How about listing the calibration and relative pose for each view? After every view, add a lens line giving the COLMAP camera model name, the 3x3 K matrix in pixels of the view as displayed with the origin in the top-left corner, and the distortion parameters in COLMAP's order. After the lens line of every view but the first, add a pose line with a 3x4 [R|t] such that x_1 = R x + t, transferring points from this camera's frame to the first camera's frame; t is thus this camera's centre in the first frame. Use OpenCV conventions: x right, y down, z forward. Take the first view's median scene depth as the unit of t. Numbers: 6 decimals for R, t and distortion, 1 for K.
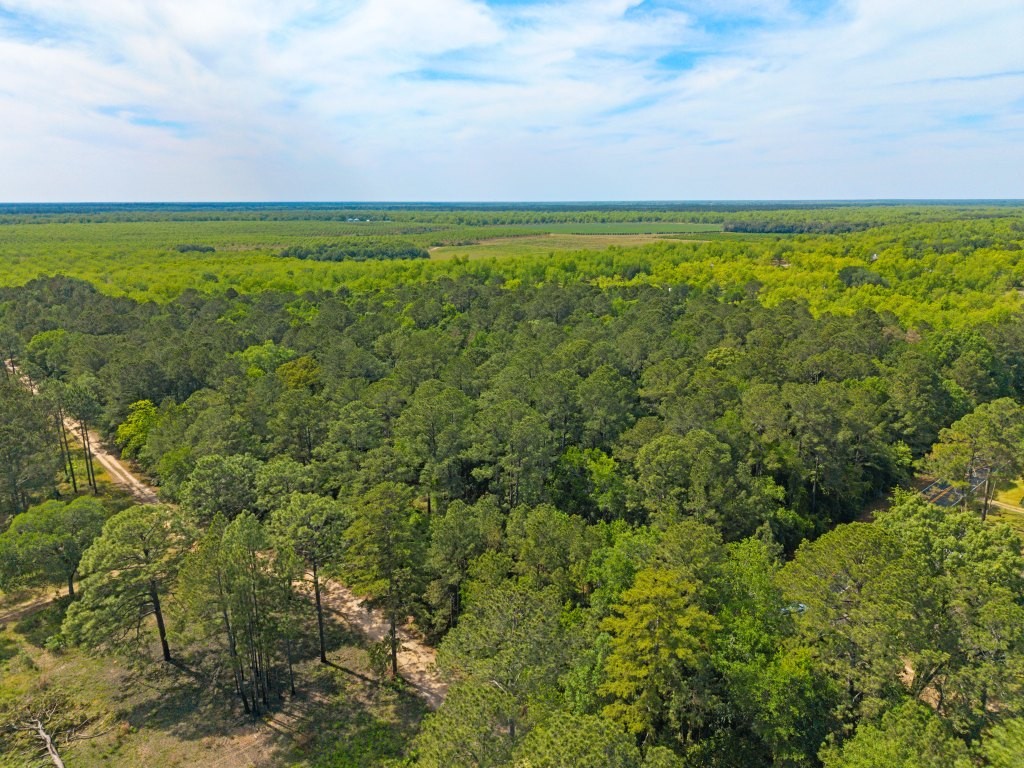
lens RADIAL K [[710.3, 0, 500.8], [0, 710.3, 411.4], [0, 0, 1]] dist [0.012340, -0.017522]
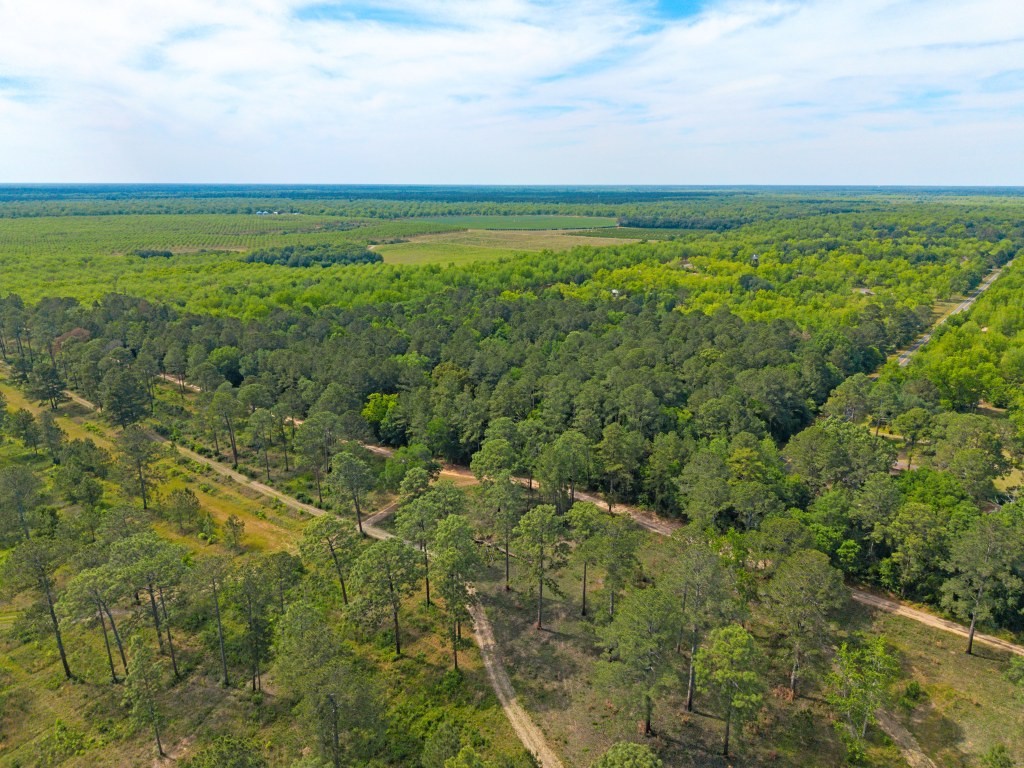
lens RADIAL K [[710.3, 0, 511.9], [0, 710.3, 390.8], [0, 0, 1]] dist [0.012340, -0.017522]
pose [[0.984761, -0.042219, 0.168713, -0.547199], [0.042955, 0.999077, -0.000716, -0.008824], [-0.168527, 0.007952, 0.985665, -0.742422]]
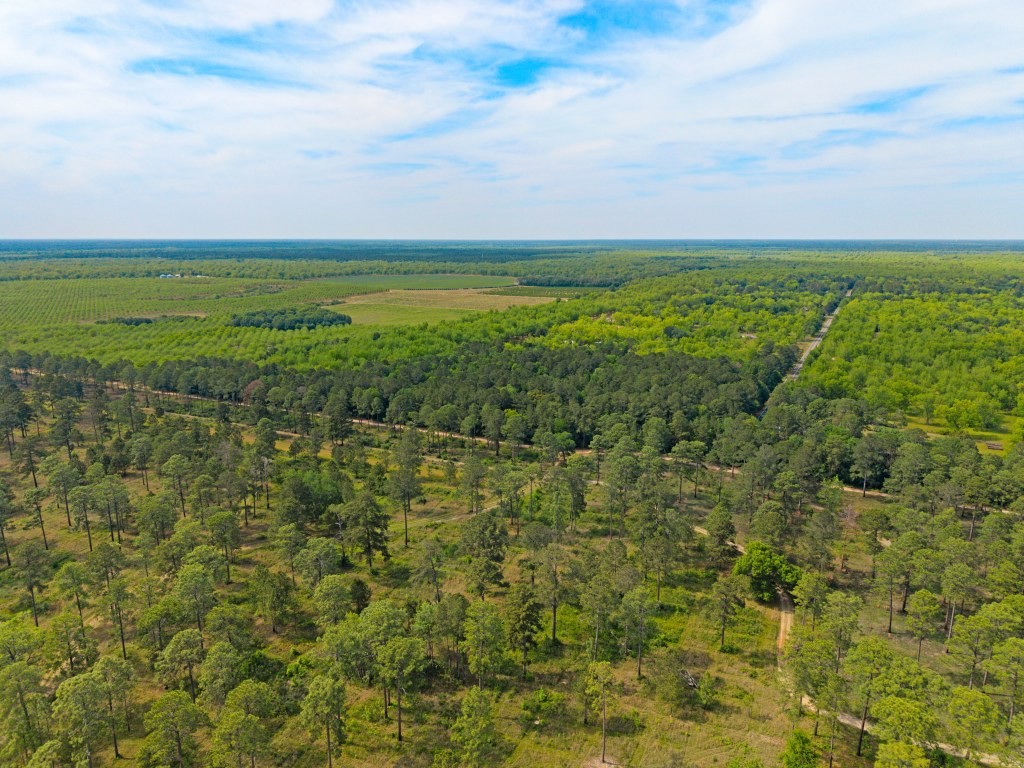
lens RADIAL K [[710.3, 0, 513.1], [0, 710.3, 381.4], [0, 0, 1]] dist [0.012340, -0.017522]
pose [[0.932394, -0.069019, 0.354792, -1.662815], [0.100654, 0.992351, -0.071475, 0.084805], [-0.347145, 0.102354, 0.932209, -1.688941]]
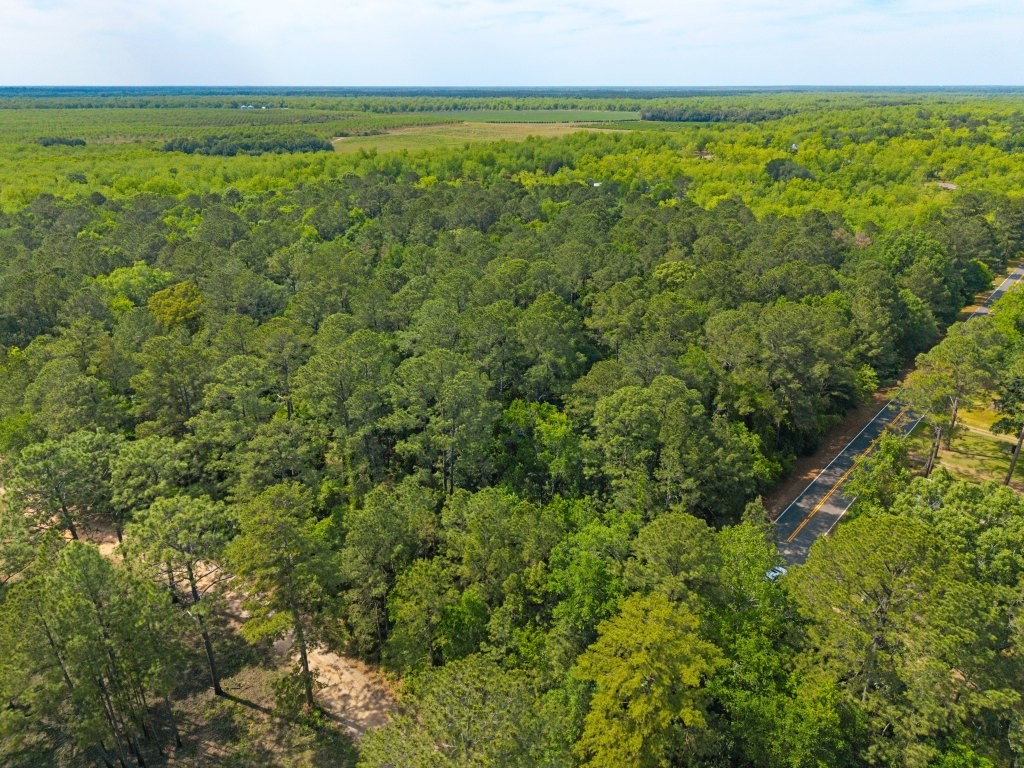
lens RADIAL K [[710.3, 0, 508.9], [0, 710.3, 400.7], [0, 0, 1]] dist [0.012340, -0.017522]
pose [[0.991787, -0.048444, 0.118368, -0.003878], [0.032837, 0.990916, 0.130413, -0.048435], [-0.123610, -0.125455, 0.984369, 0.157621]]
